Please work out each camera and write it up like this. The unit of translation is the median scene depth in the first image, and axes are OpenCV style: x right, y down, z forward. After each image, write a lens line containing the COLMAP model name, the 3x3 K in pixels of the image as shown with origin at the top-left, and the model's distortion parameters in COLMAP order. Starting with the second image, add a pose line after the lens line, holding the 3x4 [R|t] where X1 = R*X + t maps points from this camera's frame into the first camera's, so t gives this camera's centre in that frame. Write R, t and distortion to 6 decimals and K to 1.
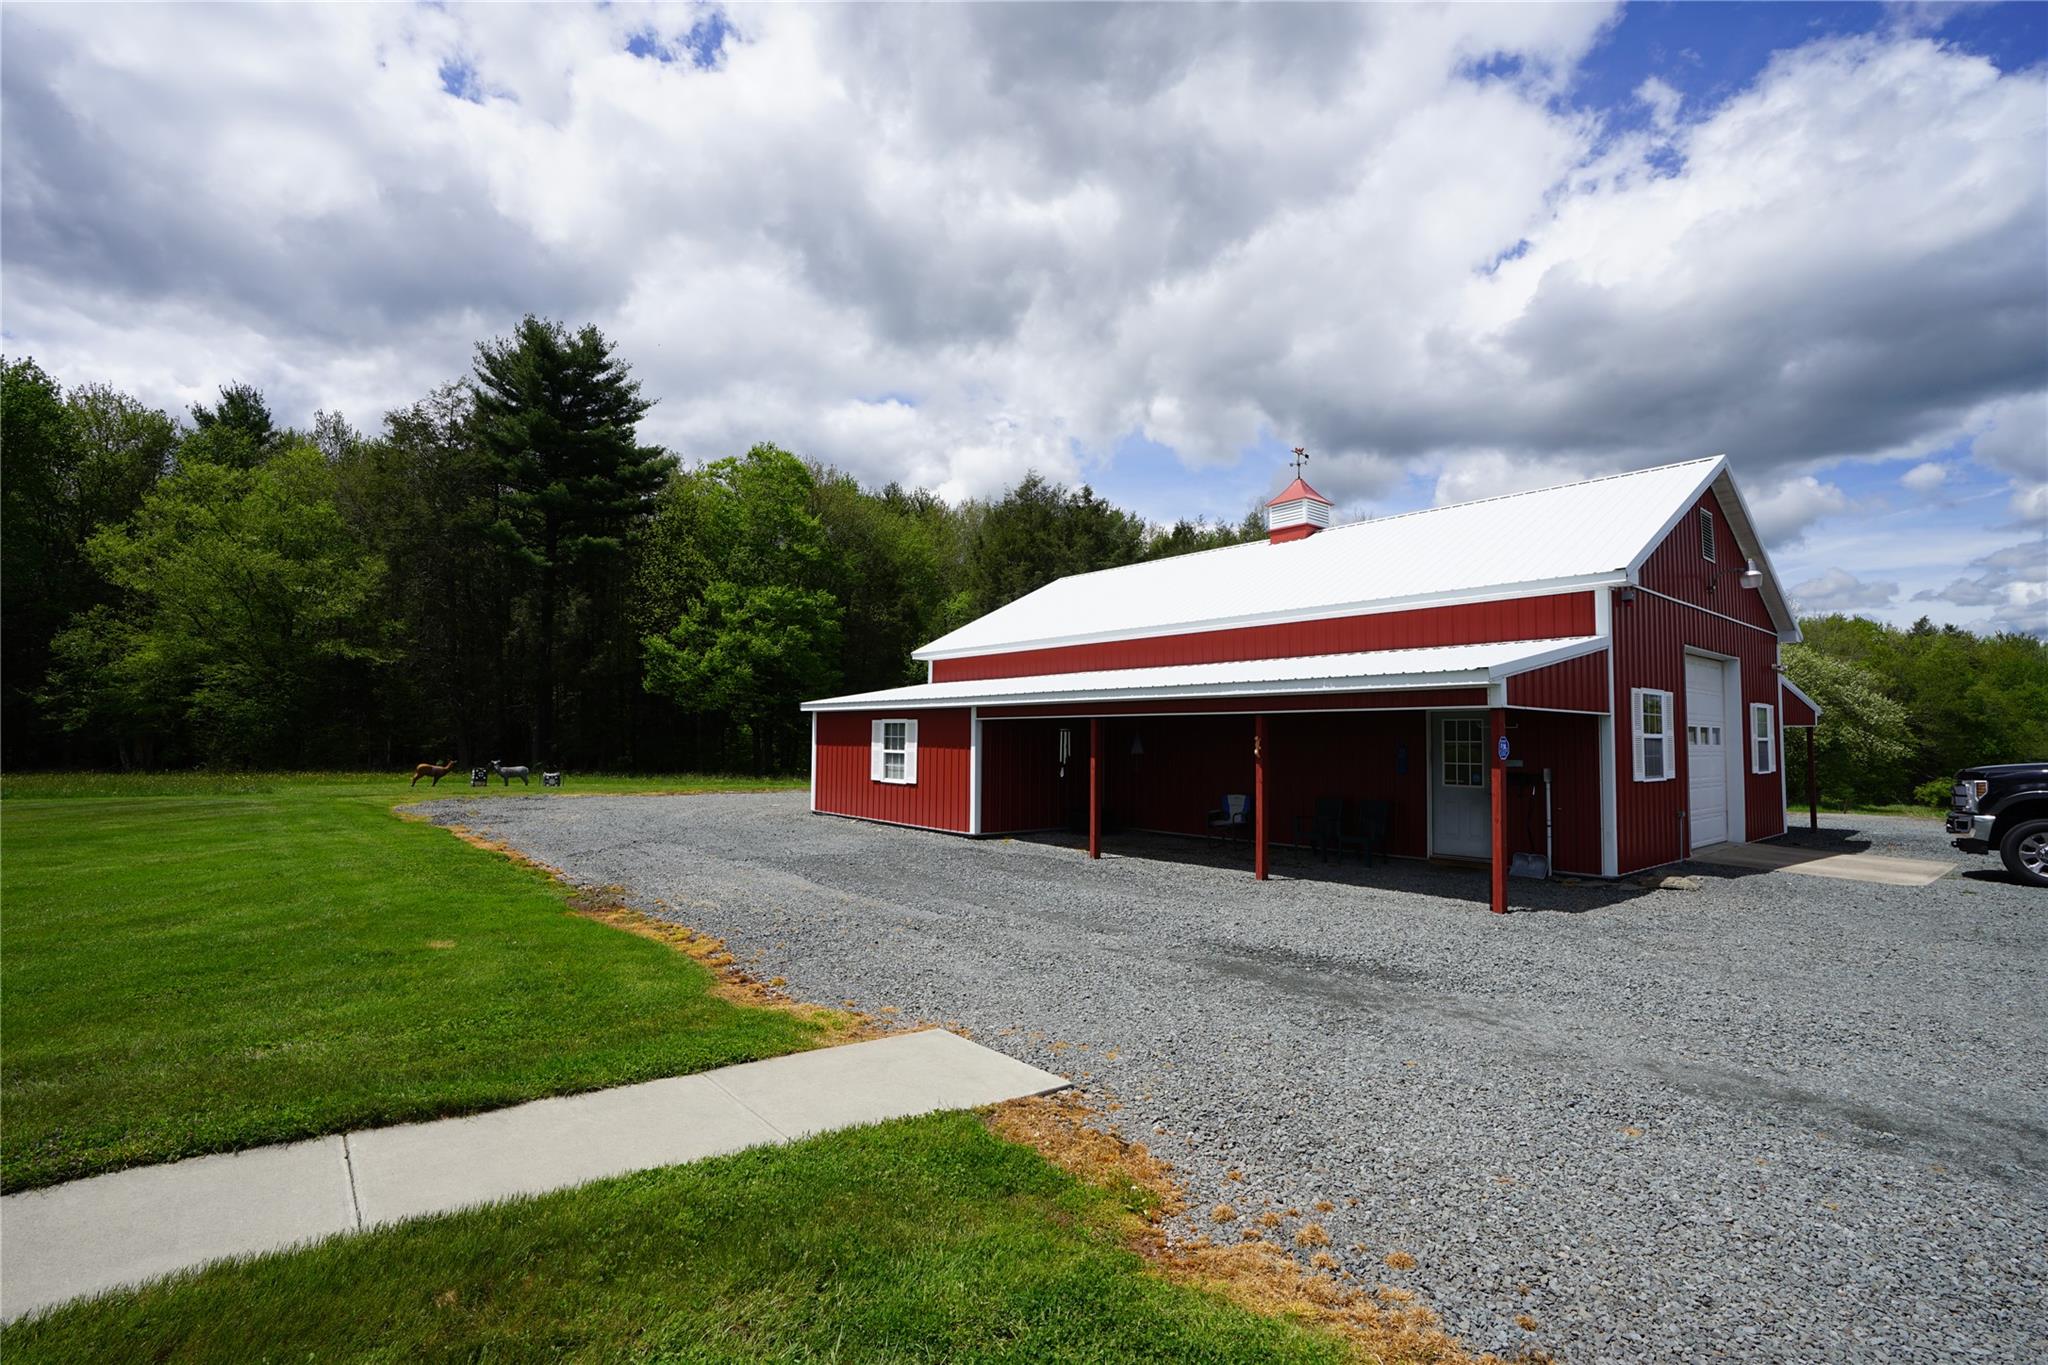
lens RADIAL K [[942.0, 0, 1024.0], [0, 942.0, 682.5], [0, 0, 1]] dist [-0.000486, -0.000047]
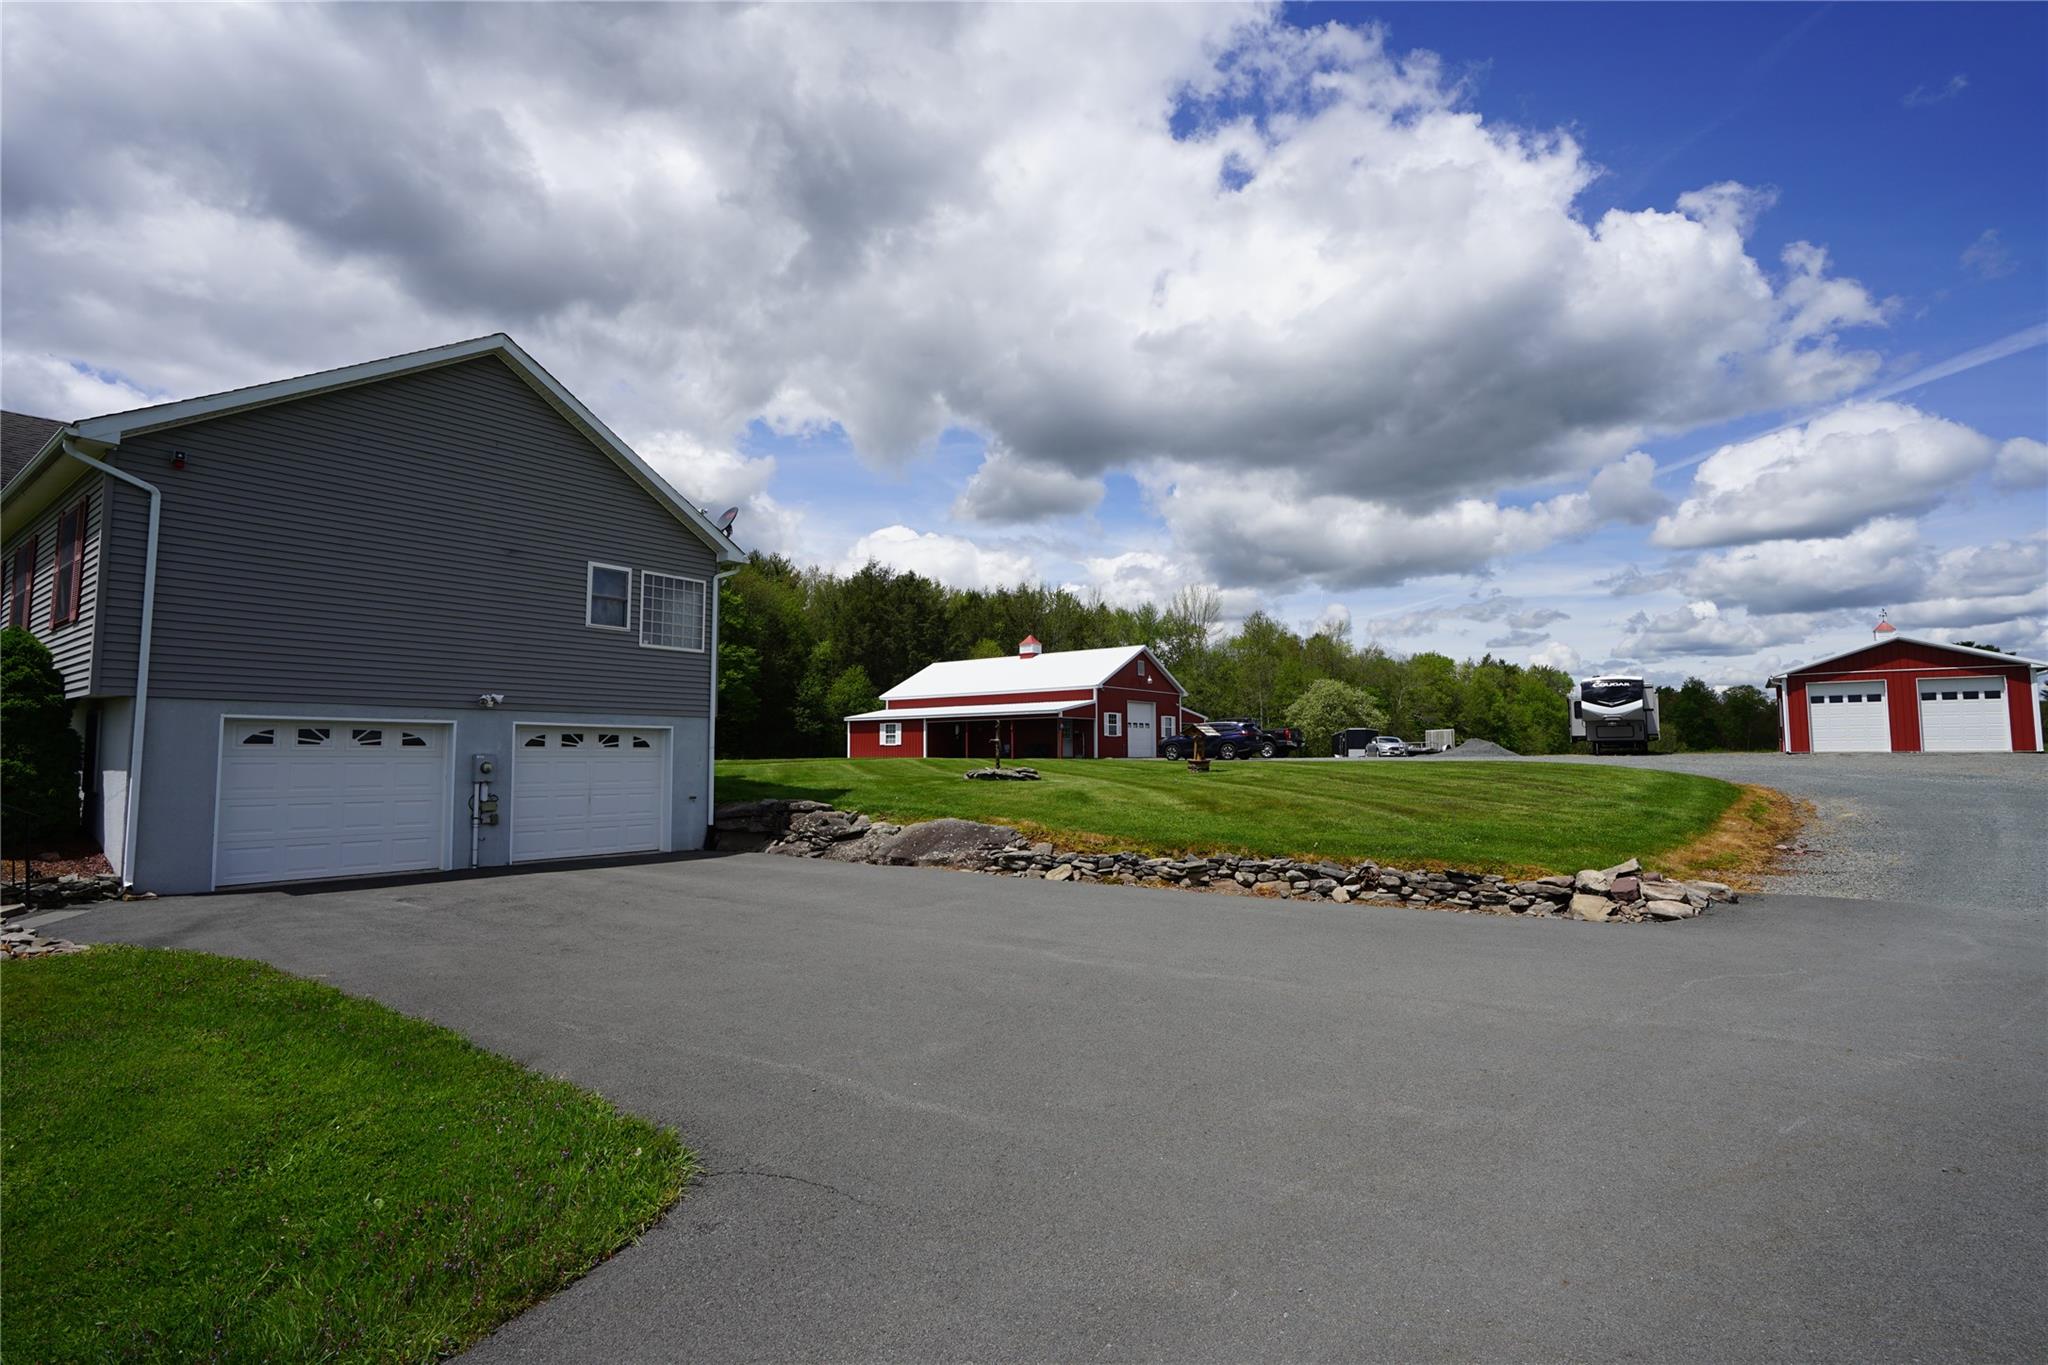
lens RADIAL K [[1030.5, 0, 1019.1], [0, 1030.5, 674.1], [0, 0, 1]] dist [-0.060682, 0.033484]
pose [[0.974094, 0.005378, 0.226078, -0.454493], [-0.000546, 0.999770, -0.021429, -0.041850], [-0.226141, 0.020750, 0.973874, -2.089183]]
